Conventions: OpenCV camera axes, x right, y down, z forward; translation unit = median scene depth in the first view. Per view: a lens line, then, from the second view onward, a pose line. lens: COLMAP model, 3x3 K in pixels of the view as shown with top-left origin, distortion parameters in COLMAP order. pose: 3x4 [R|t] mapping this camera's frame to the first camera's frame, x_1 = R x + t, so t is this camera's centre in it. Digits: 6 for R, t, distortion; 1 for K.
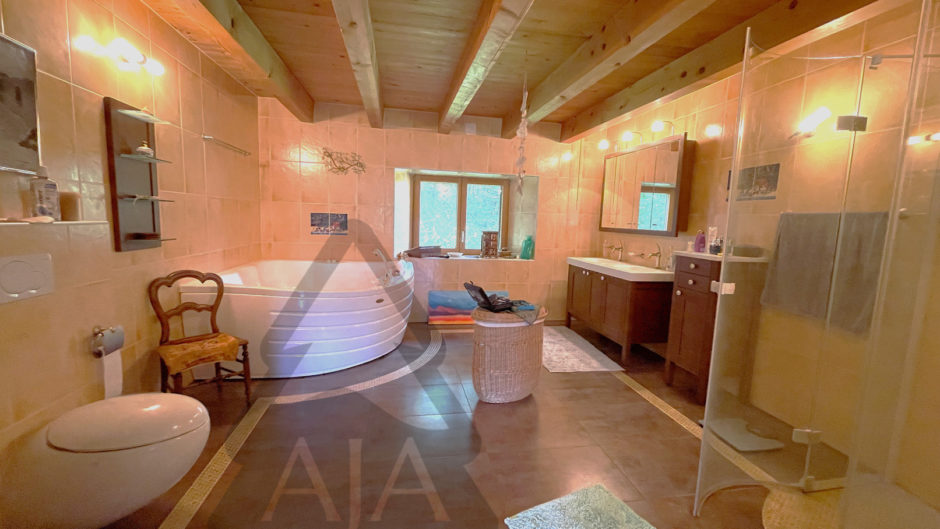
lens RADIAL K [[384.4, 0, 468.4], [0, 384.4, 264.0], [0, 0, 1]] dist [0.000201, 0.000027]
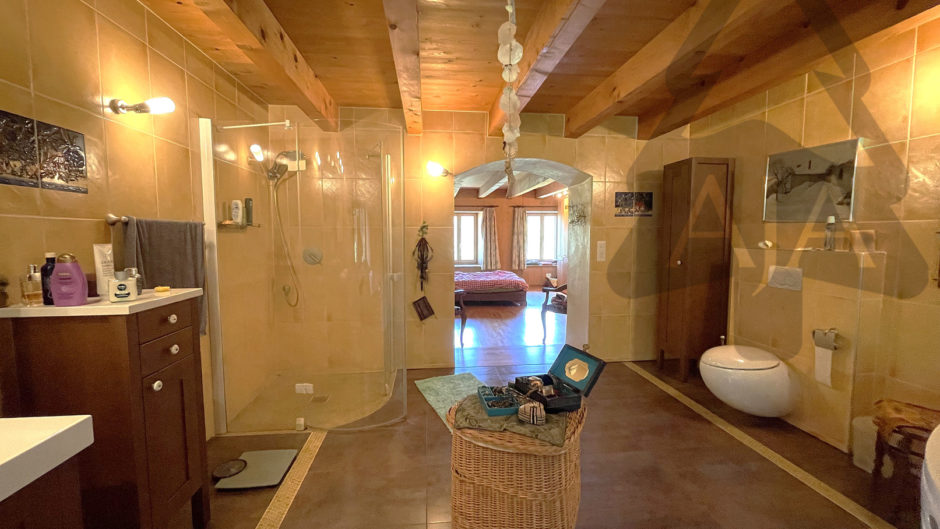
lens RADIAL K [[384.4, 0, 472.9], [0, 384.4, 266.3], [0, 0, 1]] dist [0.000201, 0.000027]
pose [[-0.997176, -0.036045, 0.065880, 0.254837], [-0.022870, 0.981370, 0.190761, -0.315522], [-0.071528, 0.188716, -0.979423, 2.650160]]
